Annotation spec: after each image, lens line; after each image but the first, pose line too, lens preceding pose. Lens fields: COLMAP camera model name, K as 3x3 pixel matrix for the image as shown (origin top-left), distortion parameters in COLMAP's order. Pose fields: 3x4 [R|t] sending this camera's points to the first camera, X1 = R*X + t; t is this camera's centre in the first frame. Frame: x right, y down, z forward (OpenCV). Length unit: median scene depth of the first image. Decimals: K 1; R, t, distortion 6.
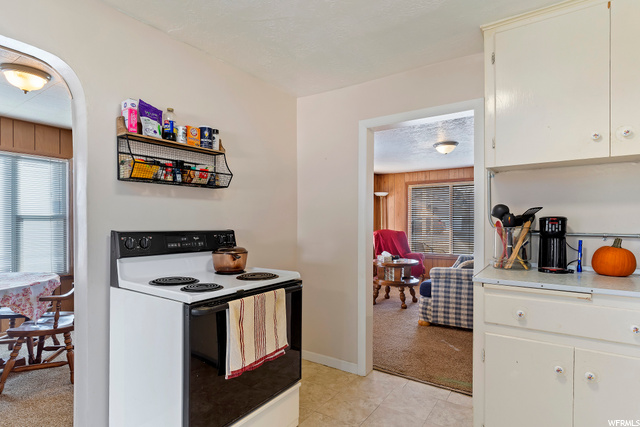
lens RADIAL K [[333.9, 0, 322.2], [0, 333.9, 223.1], [0, 0, 1]] dist [-0.001591, 0.000141]
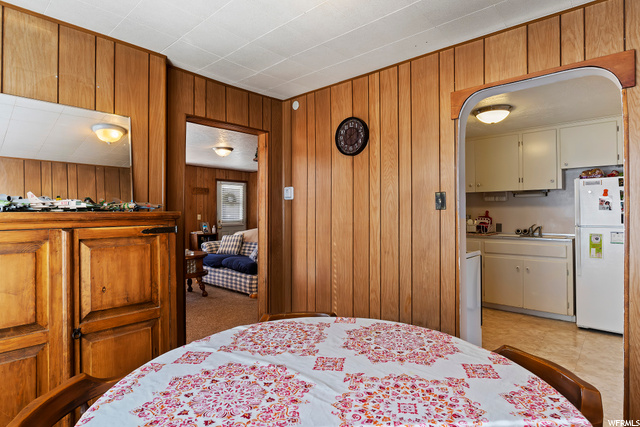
lens RADIAL K [[336.9, 0, 320.0], [0, 336.9, 213.5], [0, 0, 1]] dist [-0.003323, 0.002190]
pose [[0.159243, -0.000788, 0.987239, -1.775729], [0.003524, 0.999994, 0.000230, -0.010327], [-0.987233, 0.003442, 0.159245, 1.098948]]
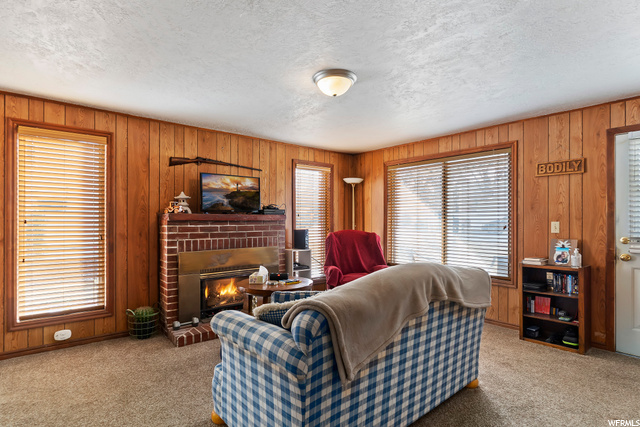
lens RADIAL K [[333.9, 0, 322.2], [0, 333.9, 223.1], [0, 0, 1]] dist [-0.001591, 0.000141]
pose [[0.957943, 0.006758, -0.286879, 1.199273], [-0.005497, 0.999971, 0.005200, 0.002813], [0.286906, -0.003405, 0.957953, 1.095387]]
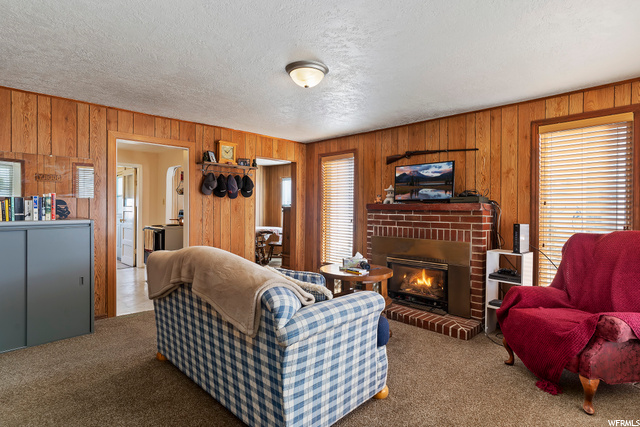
lens RADIAL K [[336.9, 0, 320.0], [0, 336.9, 213.5], [0, 0, 1]] dist [-0.003323, 0.002190]
pose [[-0.211205, 0.012449, -0.977363, 2.165148], [-0.014872, 0.999762, 0.015948, -0.001042], [0.977329, 0.017903, -0.210969, 2.696135]]
